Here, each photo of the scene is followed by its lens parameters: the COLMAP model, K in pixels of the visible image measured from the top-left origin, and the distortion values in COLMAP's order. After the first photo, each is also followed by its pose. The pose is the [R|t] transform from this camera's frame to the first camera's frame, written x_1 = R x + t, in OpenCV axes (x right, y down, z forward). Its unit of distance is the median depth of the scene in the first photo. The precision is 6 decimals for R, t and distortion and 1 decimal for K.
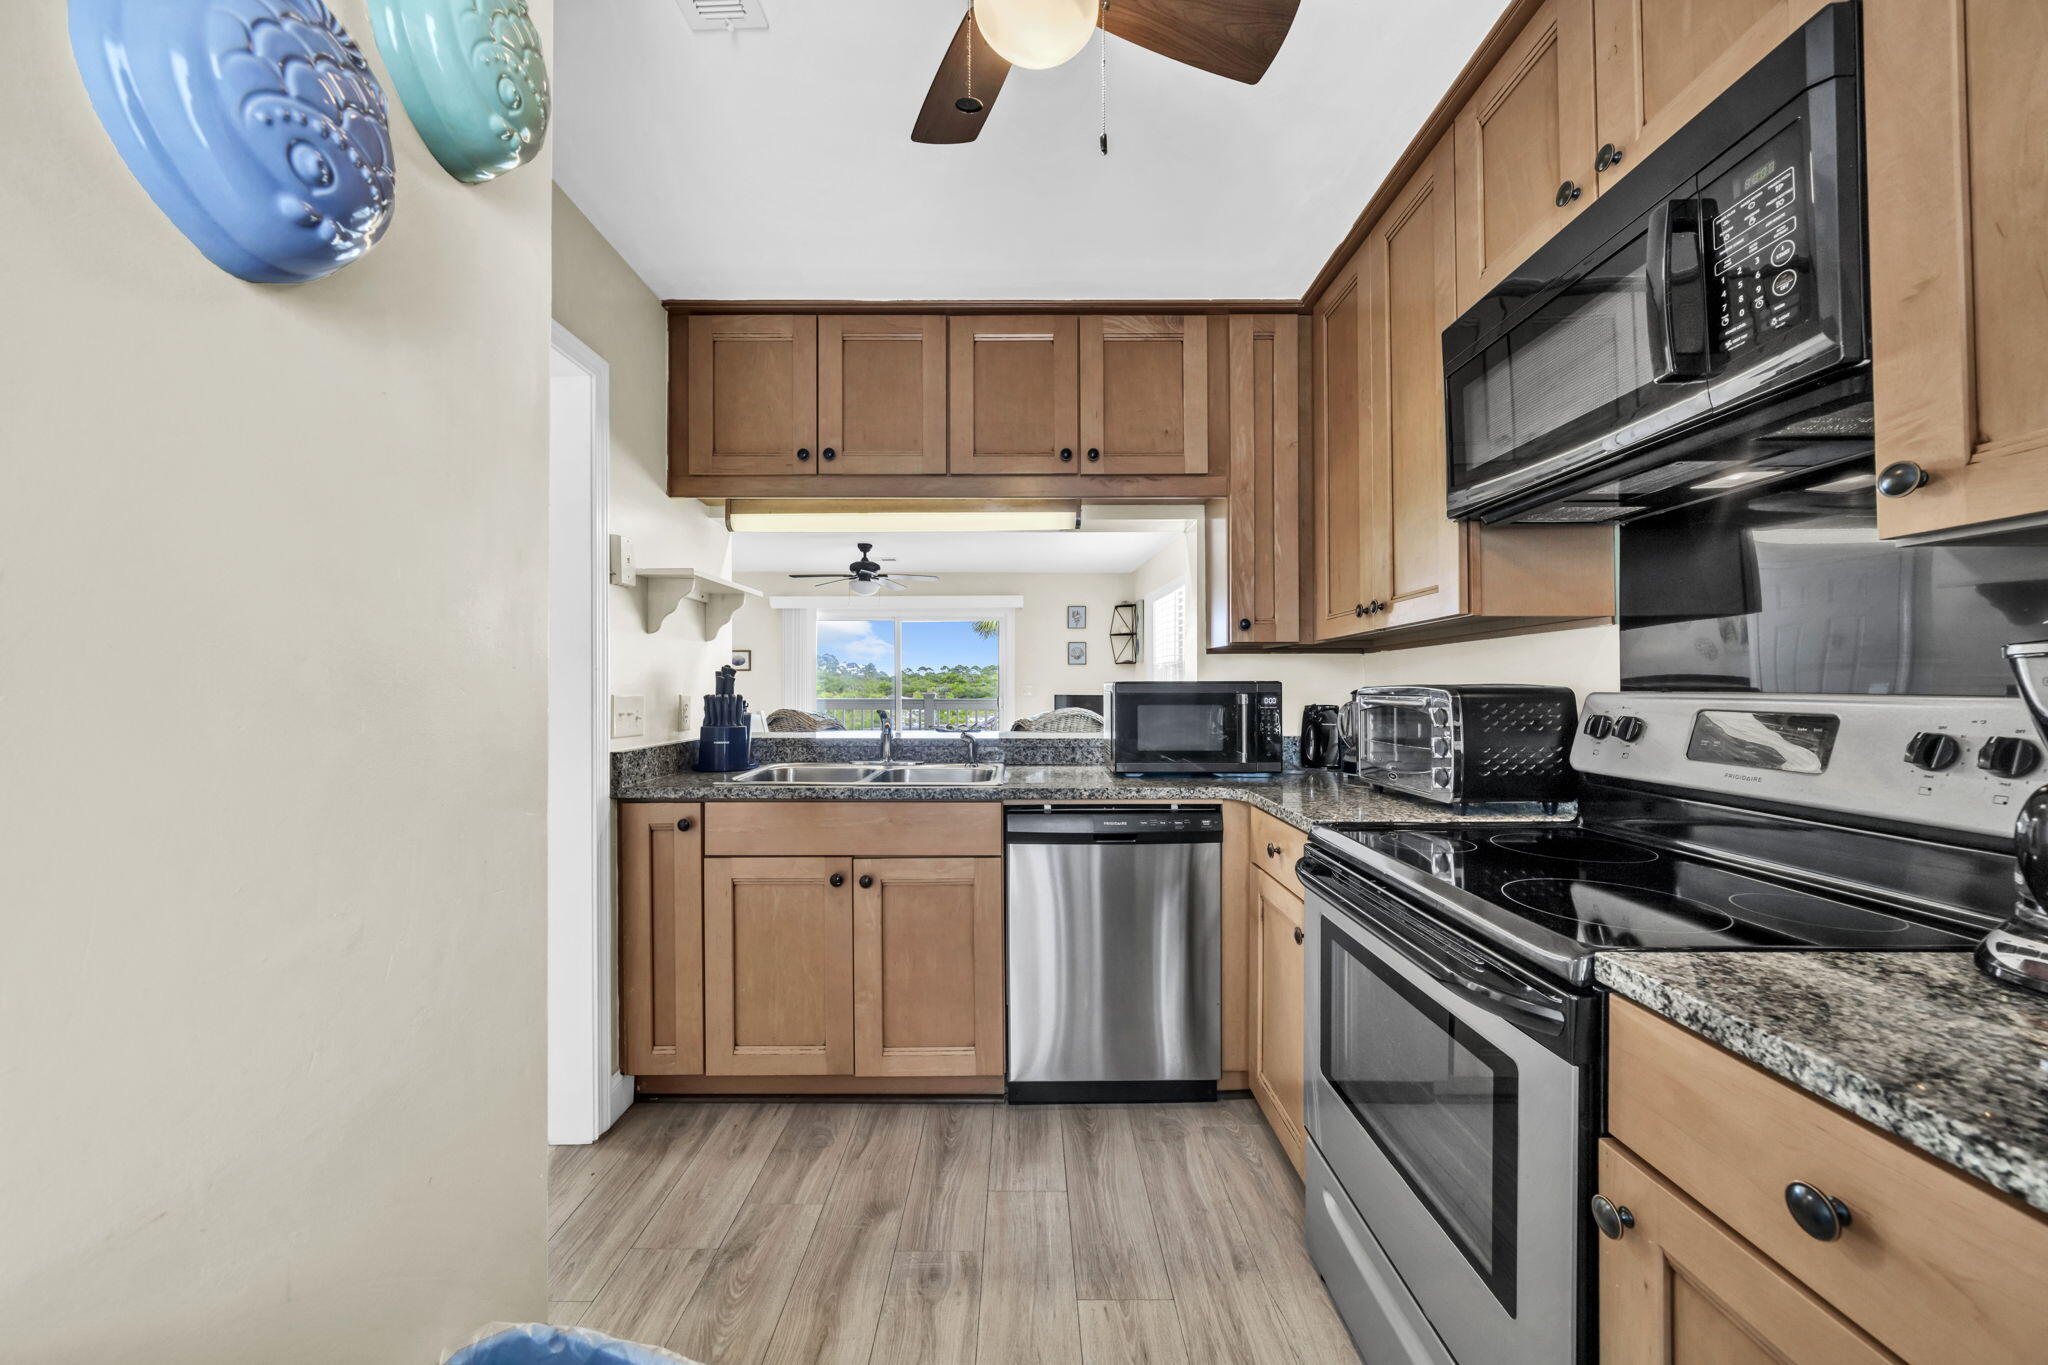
lens RADIAL K [[738.8, 0, 1019.4], [0, 738.8, 680.2], [0, 0, 1]] dist [-0.001188, 0.000031]
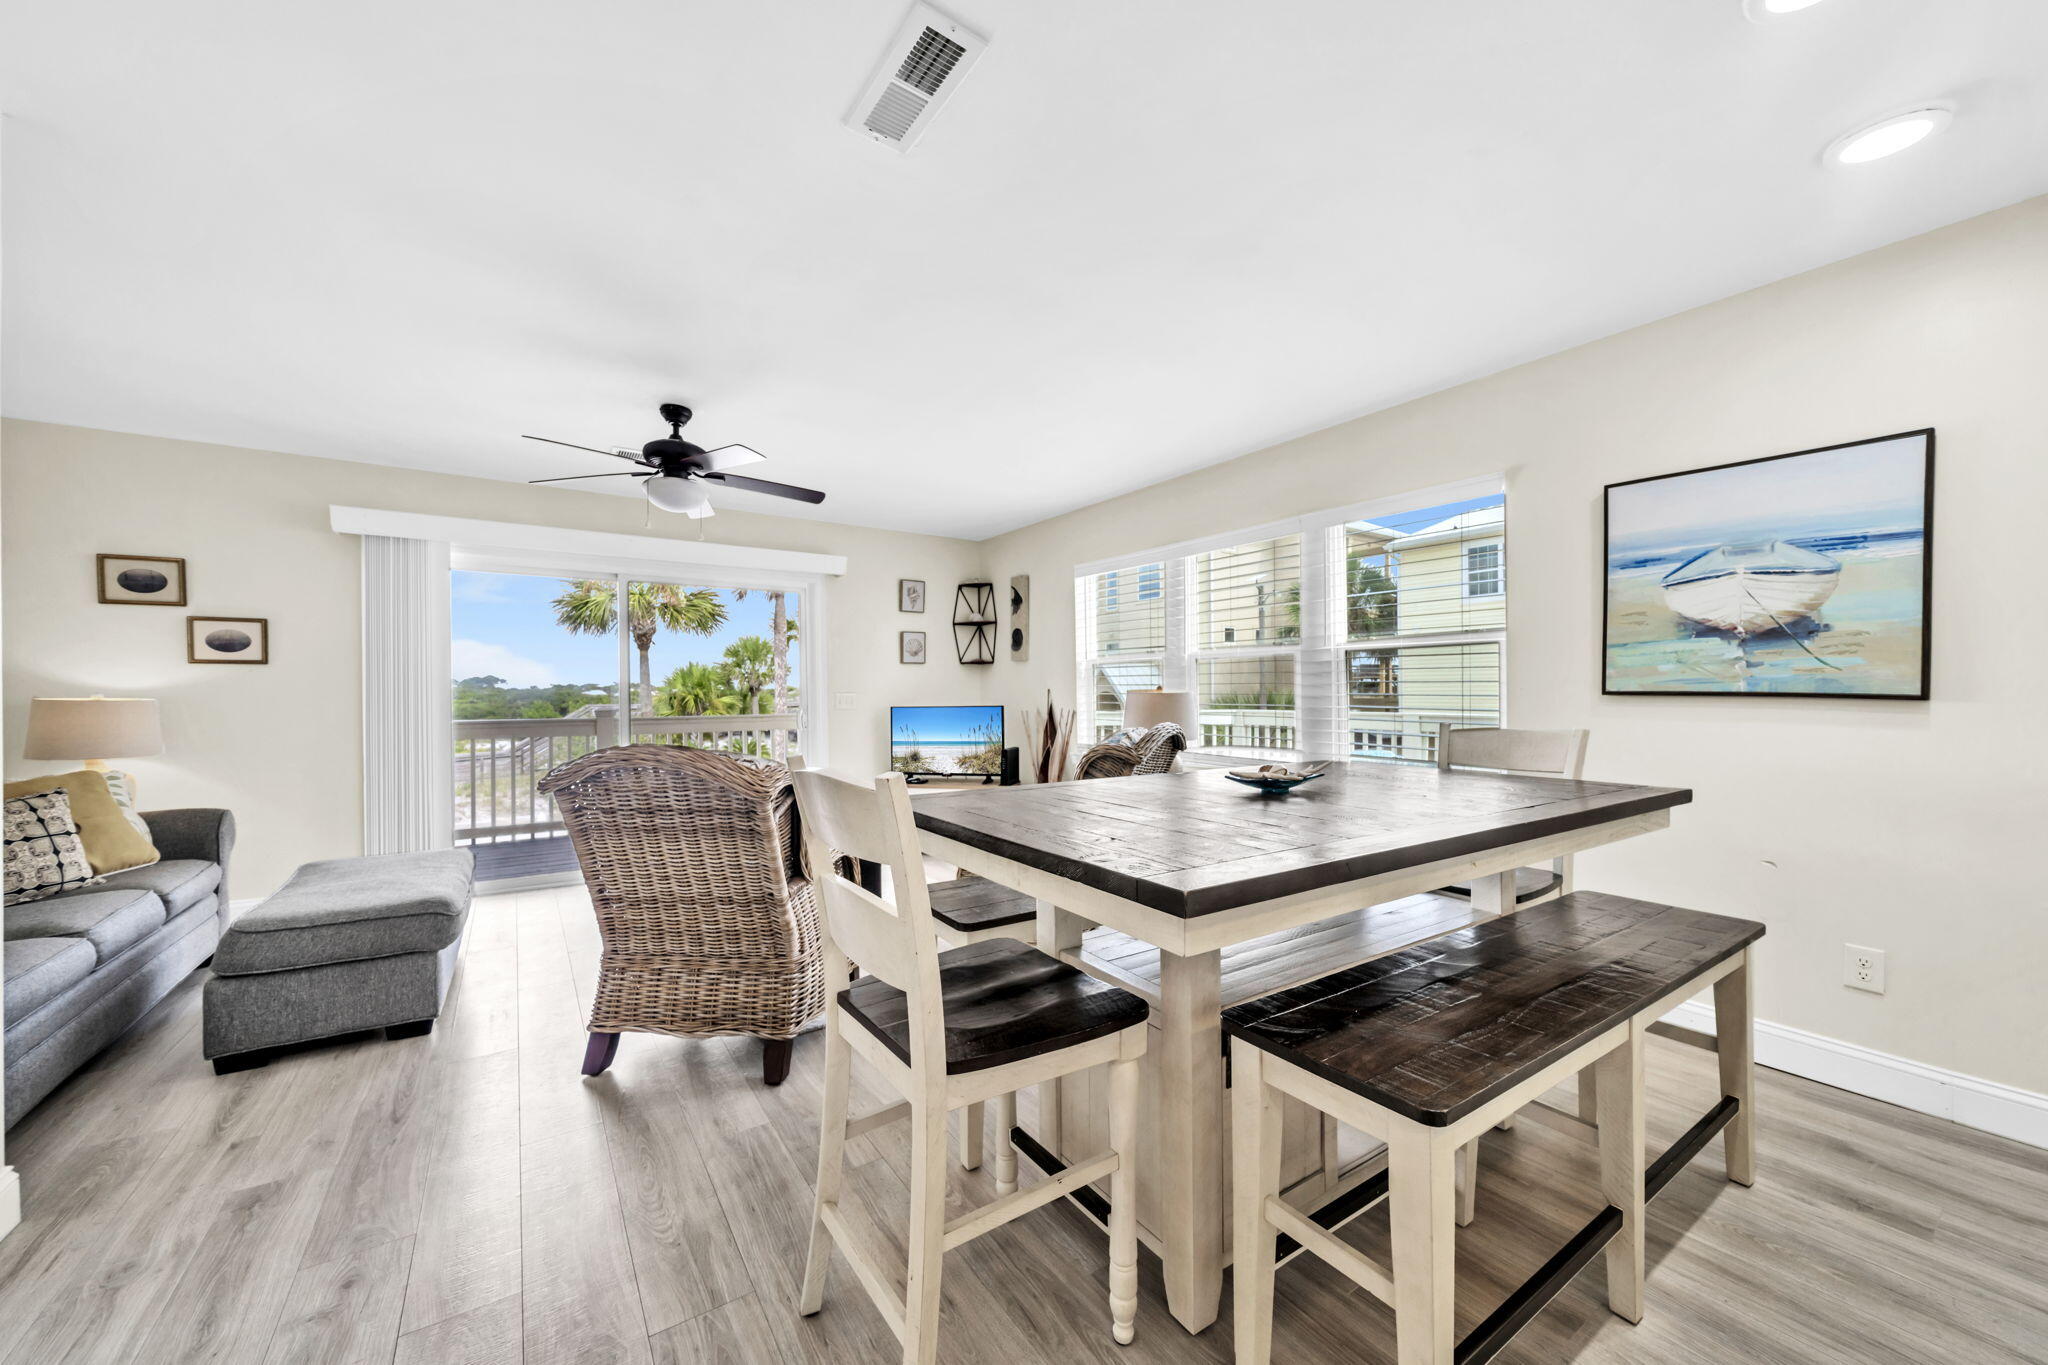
lens RADIAL K [[743.9, 0, 1015.1], [0, 743.9, 698.3], [0, 0, 1]] dist [-0.002824, -0.000499]
pose [[0.827365, -0.007225, 0.561619, -0.829238], [0.004496, 0.999970, 0.006241, 0.027952], [-0.561647, -0.002639, 0.827373, 1.247004]]
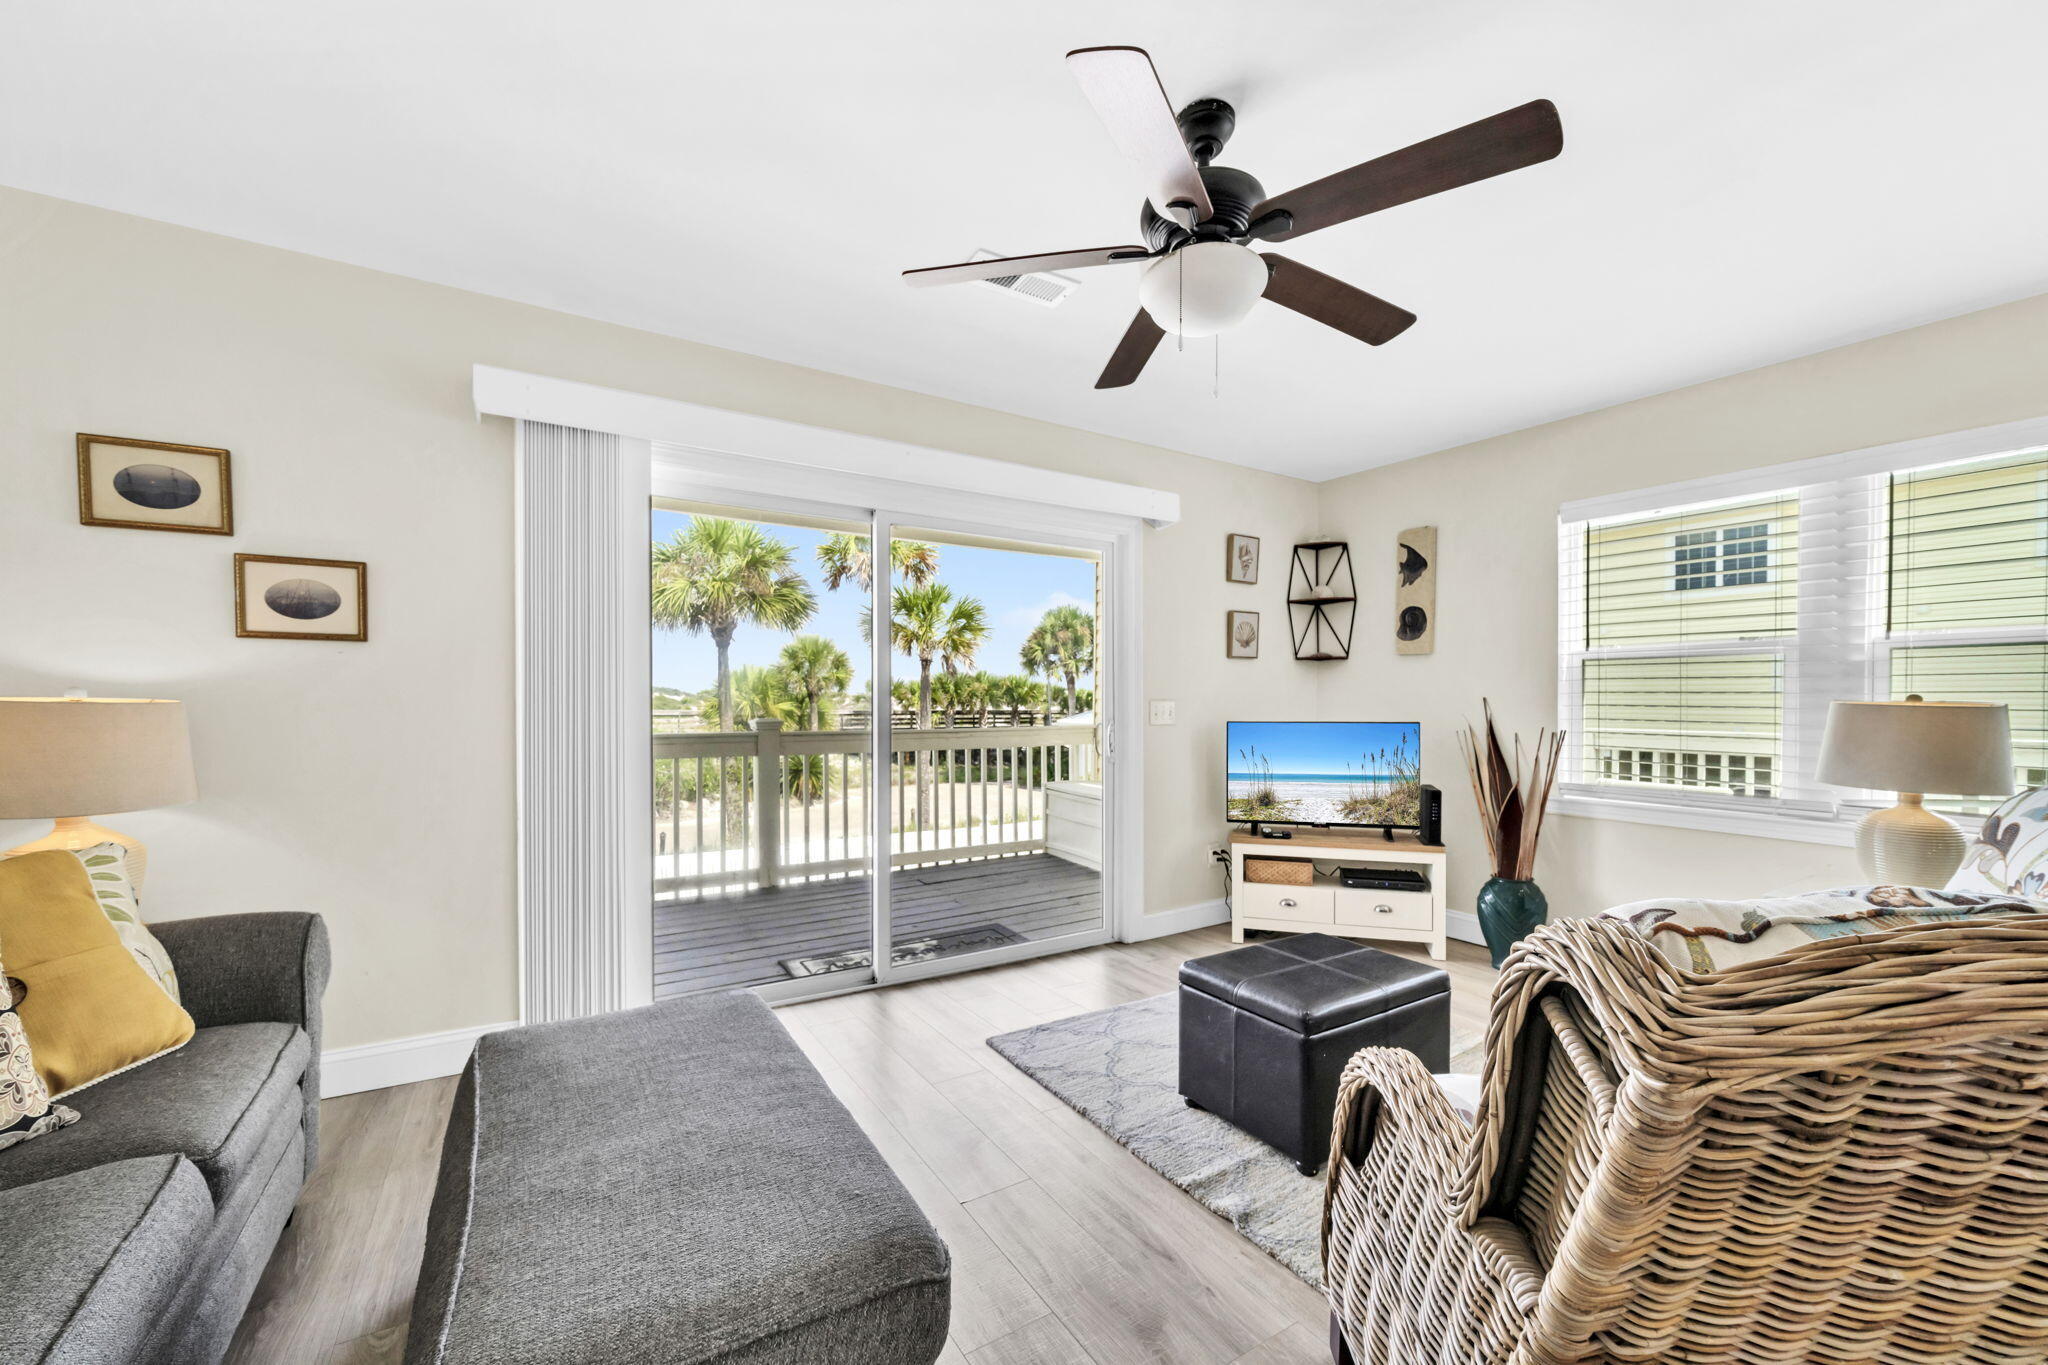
lens RADIAL K [[796.4, 0, 1022.2], [0, 796.4, 717.8], [0, 0, 1]] dist [-0.002985, 0.000221]
pose [[0.849744, -0.006018, 0.527161, -1.093411], [-0.004939, 0.999800, 0.019375, 0.028449], [-0.527172, -0.019068, 0.849544, 2.203906]]
